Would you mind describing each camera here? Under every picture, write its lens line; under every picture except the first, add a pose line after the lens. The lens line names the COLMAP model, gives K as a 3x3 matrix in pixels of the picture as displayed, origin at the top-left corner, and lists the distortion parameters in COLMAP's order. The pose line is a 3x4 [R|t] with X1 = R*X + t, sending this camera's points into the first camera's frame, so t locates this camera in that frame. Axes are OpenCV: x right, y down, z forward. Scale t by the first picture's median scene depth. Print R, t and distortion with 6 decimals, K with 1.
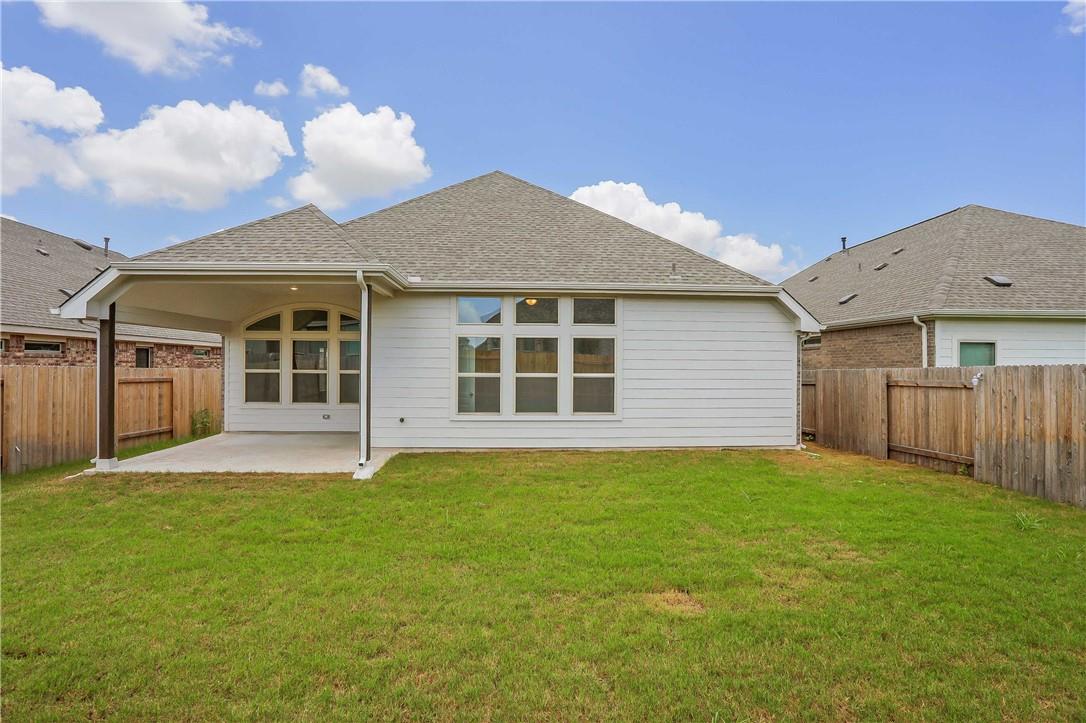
lens RADIAL K [[539.1, 0, 544.8], [0, 539.1, 347.8], [0, 0, 1]] dist [-0.078937, 0.038310]
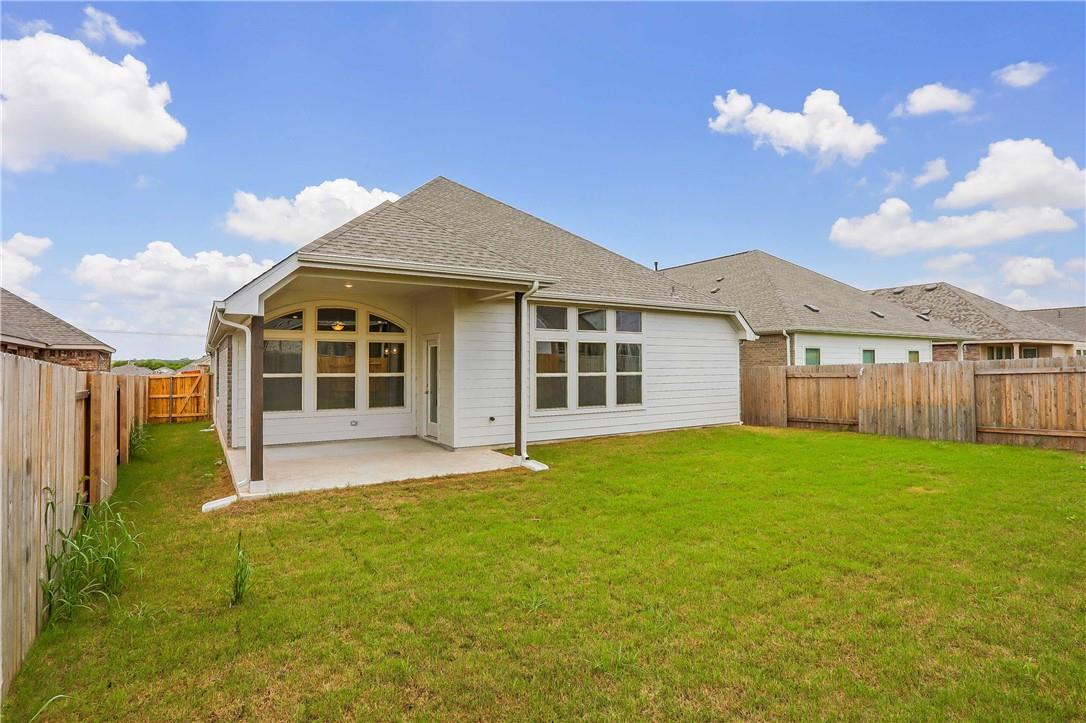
lens RADIAL K [[541.5, 0, 534.6], [0, 541.5, 341.8], [0, 0, 1]] dist [-0.083585, 0.038372]
pose [[0.877977, 0.012402, 0.478543, -0.690891], [-0.007179, 0.999893, -0.012742, -0.004465], [-0.478650, 0.007751, 0.877972, 0.020965]]
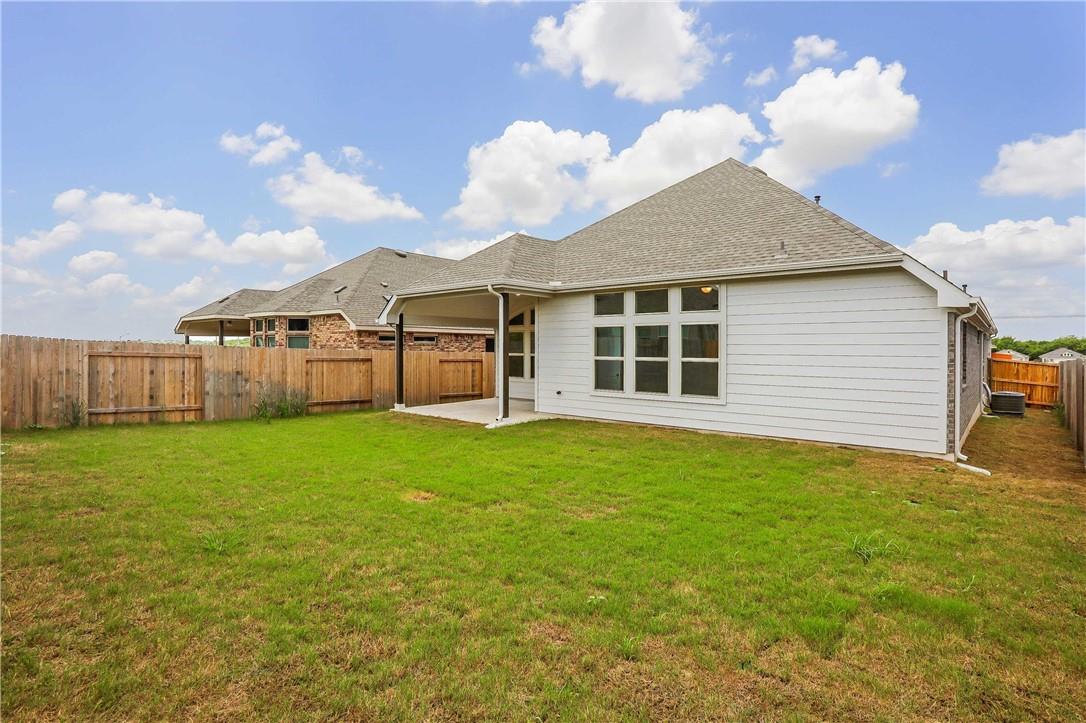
lens RADIAL K [[541.5, 0, 534.6], [0, 541.5, 341.8], [0, 0, 1]] dist [-0.083585, 0.038372]
pose [[0.709578, -0.009697, -0.704561, 0.600871], [0.021717, 0.999731, 0.008112, 0.000191], [0.704293, -0.021057, 0.709597, 0.034273]]
